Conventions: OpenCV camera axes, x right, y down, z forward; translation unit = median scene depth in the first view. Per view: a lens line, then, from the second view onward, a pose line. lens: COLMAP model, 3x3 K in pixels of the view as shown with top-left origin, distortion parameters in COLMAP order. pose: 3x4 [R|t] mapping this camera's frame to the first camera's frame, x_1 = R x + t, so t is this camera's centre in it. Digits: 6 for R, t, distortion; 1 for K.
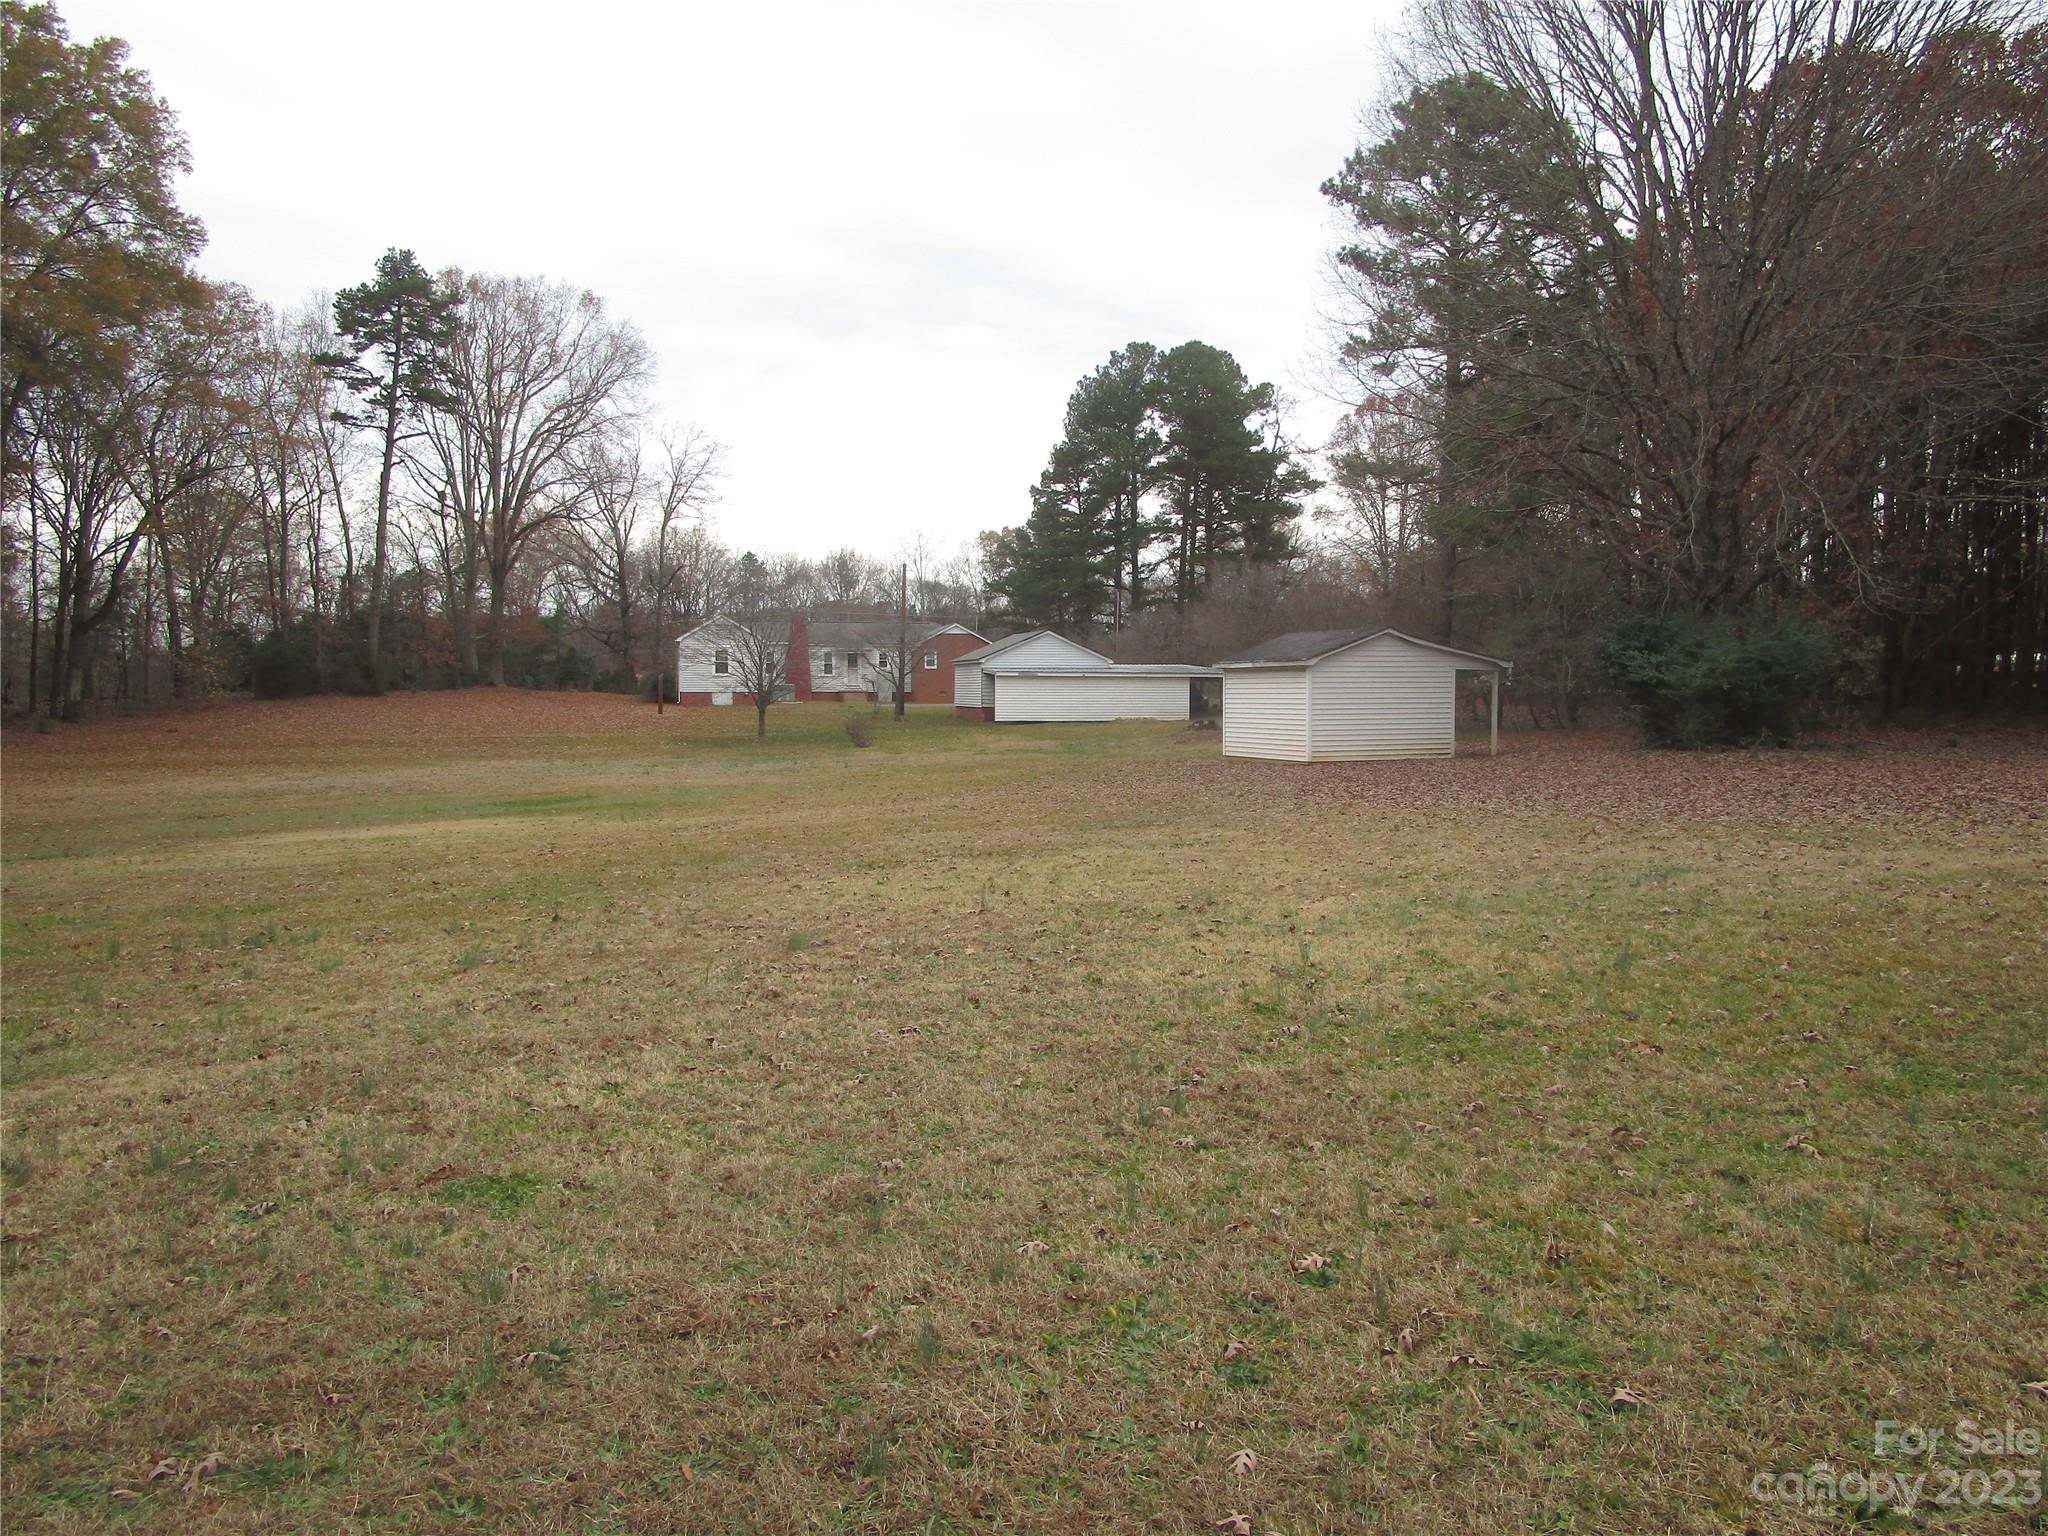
lens RADIAL K [[1449.8, 0, 1019.9], [0, 1449.8, 763.2], [0, 0, 1]] dist [-0.031619, 0.010351]
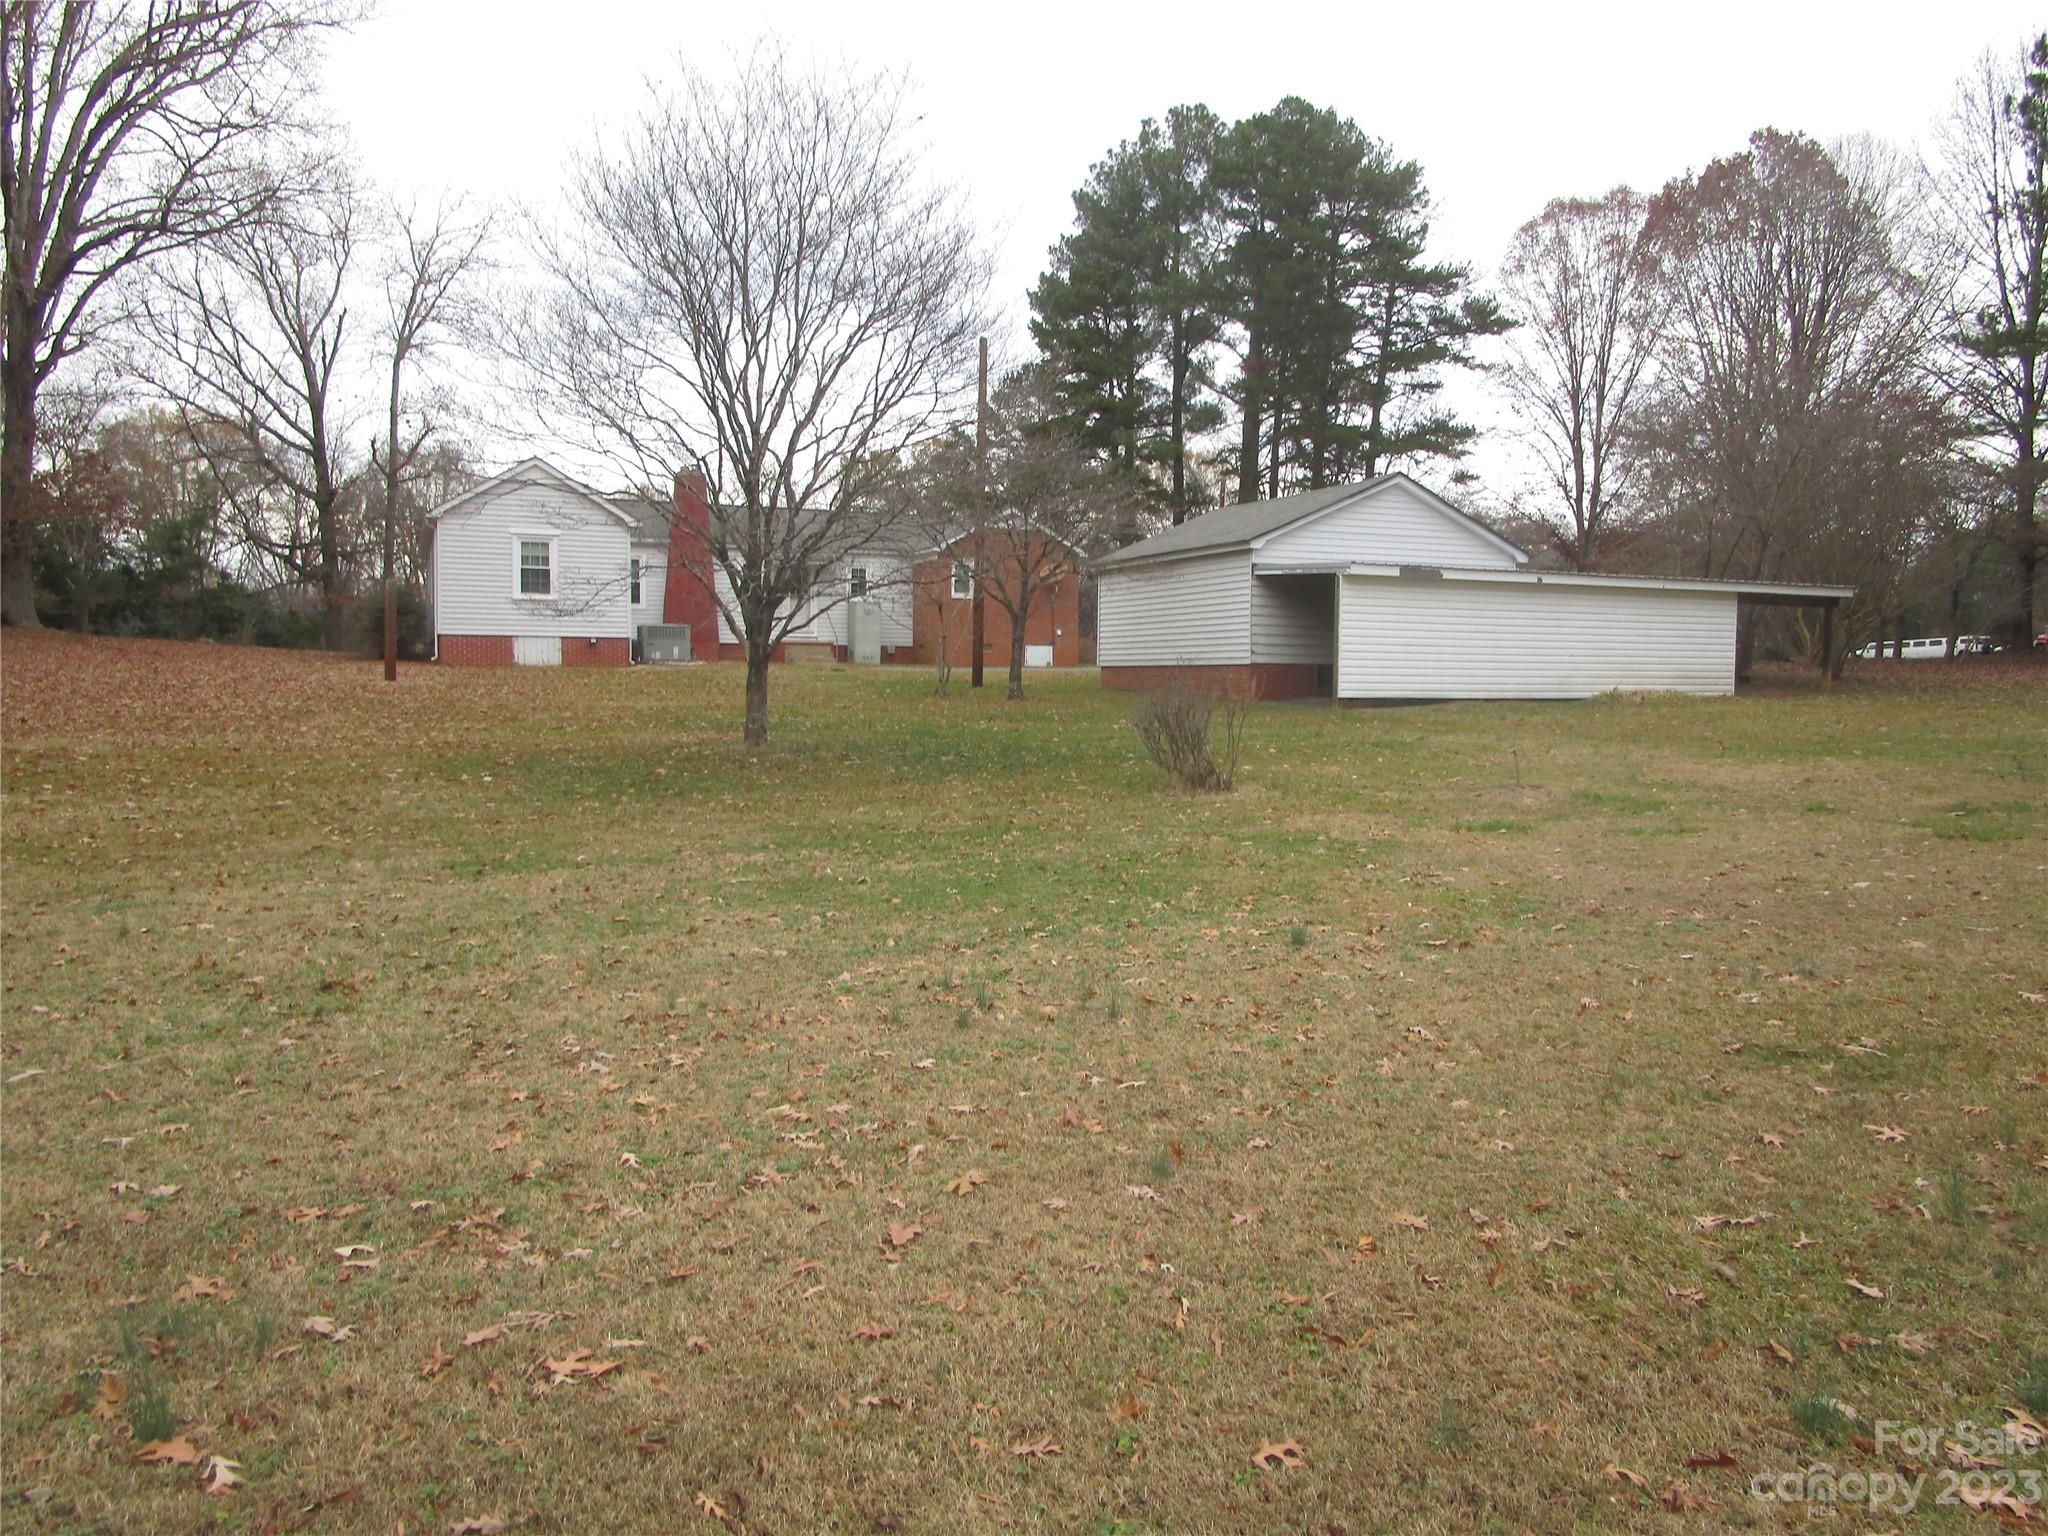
lens RADIAL K [[1449.8, 0, 1025.6], [0, 1449.8, 779.8], [0, 0, 1]] dist [-0.031619, 0.010351]
pose [[0.986071, -0.006926, 0.166181, -0.113645], [0.003838, 0.999814, 0.018899, -0.011130], [-0.166281, -0.017998, 0.985914, 0.463378]]
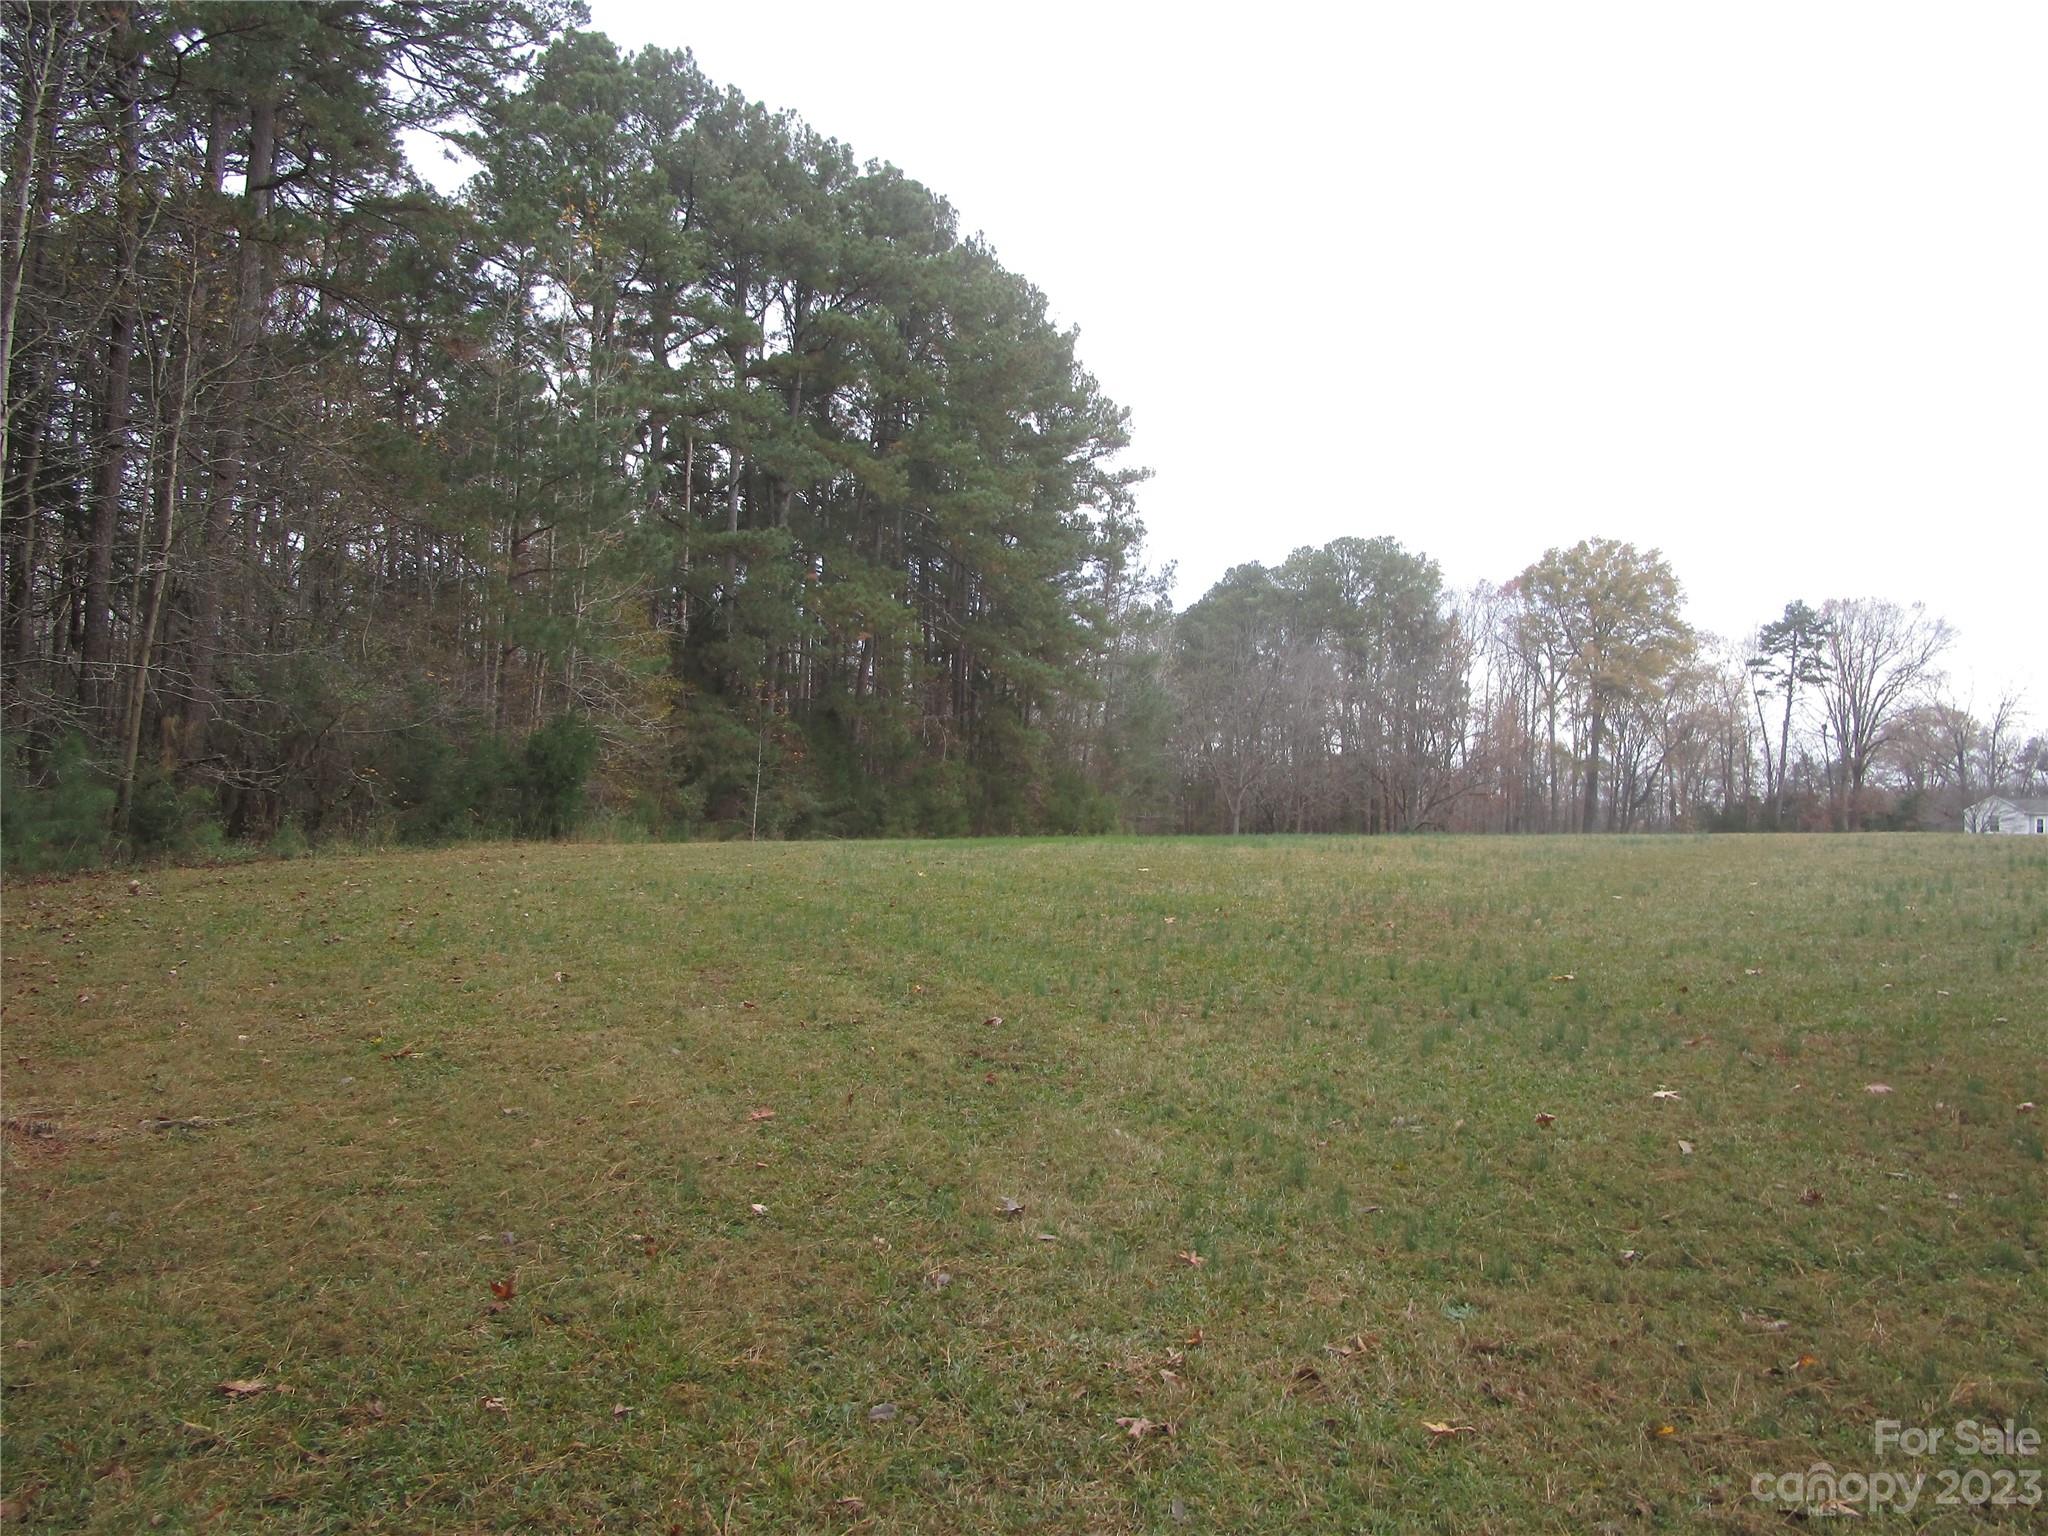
lens RADIAL K [[1449.8, 0, 1020.6], [0, 1449.8, 774.2], [0, 0, 1]] dist [-0.031619, 0.010351]
pose [[0.584611, -0.025611, -0.810909, 0.468819], [-0.062612, 0.995097, -0.076566, 0.066593], [0.808894, 0.095534, 0.580141, -0.837743]]
